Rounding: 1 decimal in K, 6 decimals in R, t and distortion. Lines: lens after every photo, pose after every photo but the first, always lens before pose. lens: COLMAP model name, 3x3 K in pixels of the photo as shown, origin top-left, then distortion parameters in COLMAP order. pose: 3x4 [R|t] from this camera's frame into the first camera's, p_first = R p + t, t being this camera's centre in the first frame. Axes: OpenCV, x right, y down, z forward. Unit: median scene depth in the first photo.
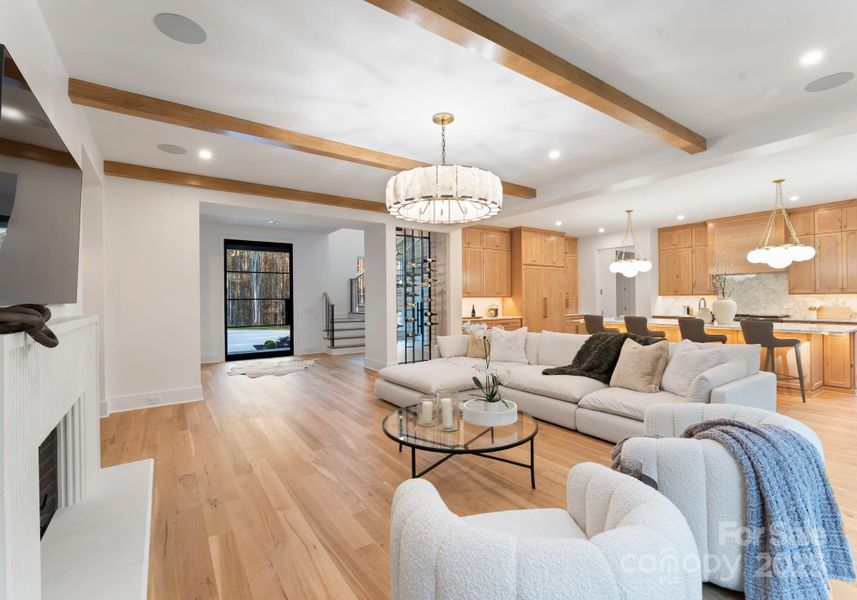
lens RADIAL K [[364.7, 0, 439.5], [0, 364.7, 300.7], [0, 0, 1]] dist [-0.000486, 0.000017]
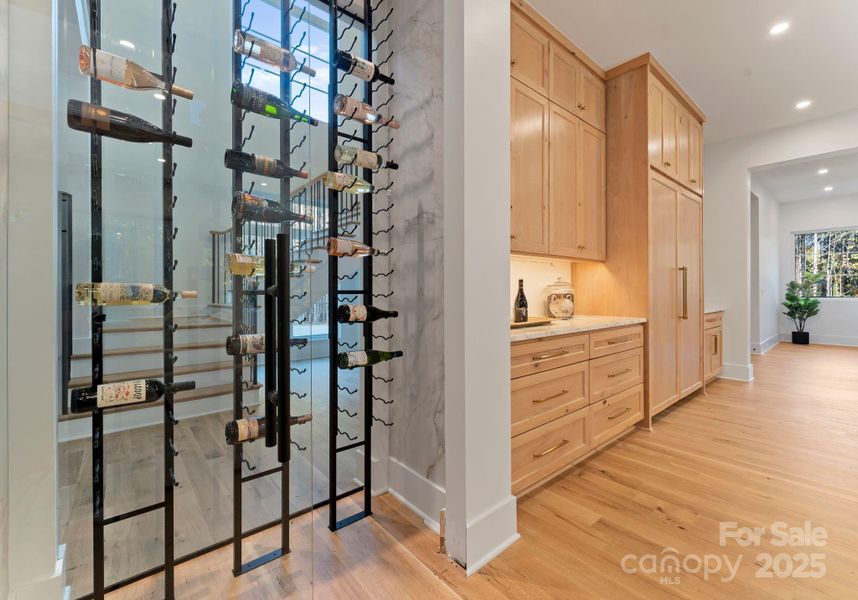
lens RADIAL K [[365.9, 0, 431.6], [0, 365.9, 293.4], [0, 0, 1]] dist [-0.000606, -0.000012]
pose [[0.995840, 0.006539, 0.090887, -0.007152], [-0.007122, 0.999956, 0.006095, 0.023325], [-0.090843, -0.006716, 0.995843, 0.763307]]
